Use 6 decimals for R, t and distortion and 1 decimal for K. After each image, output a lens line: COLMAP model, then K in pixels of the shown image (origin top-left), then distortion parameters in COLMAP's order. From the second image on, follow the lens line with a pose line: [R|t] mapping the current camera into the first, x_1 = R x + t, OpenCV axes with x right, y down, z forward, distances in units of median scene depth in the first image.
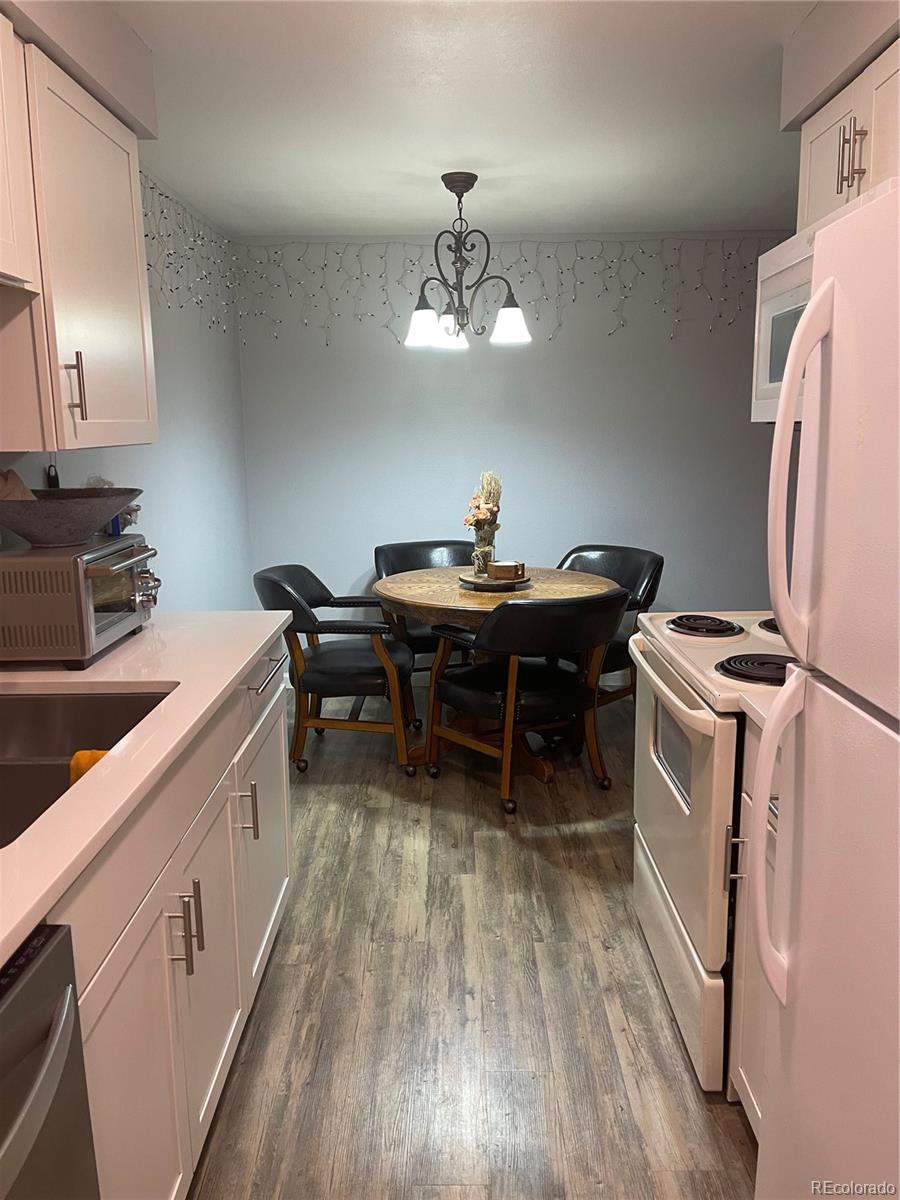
lens RADIAL K [[942.5, 0, 450.6], [0, 942.5, 599.6], [0, 0, 1]] dist [0.000483, -0.000045]
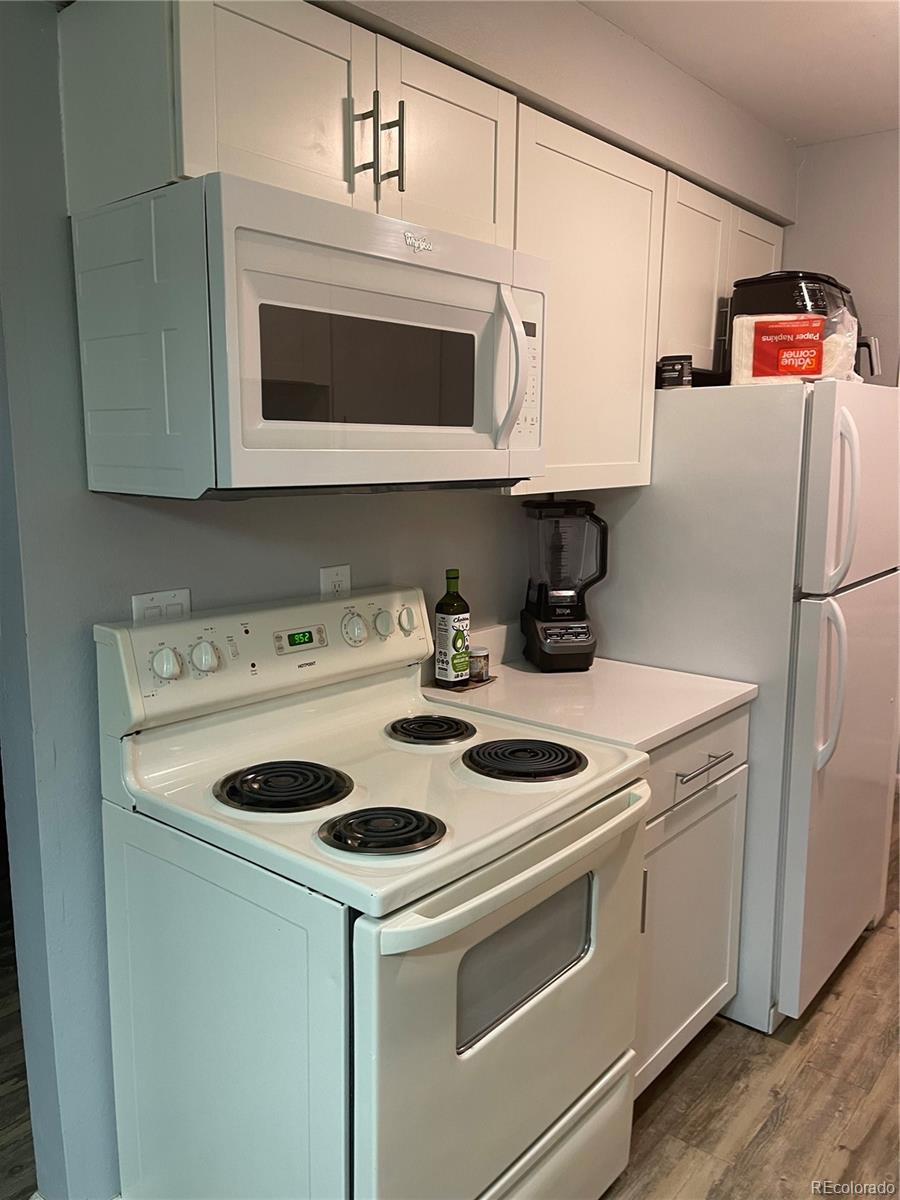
lens RADIAL K [[942.5, 0, 452.1], [0, 942.5, 601.7], [0, 0, 1]] dist [0.000483, -0.000045]
pose [[-0.763133, -0.091085, 0.639790, -0.180366], [0.121651, 0.952071, 0.280647, -0.357150], [-0.634688, 0.292002, -0.715476, 1.785117]]
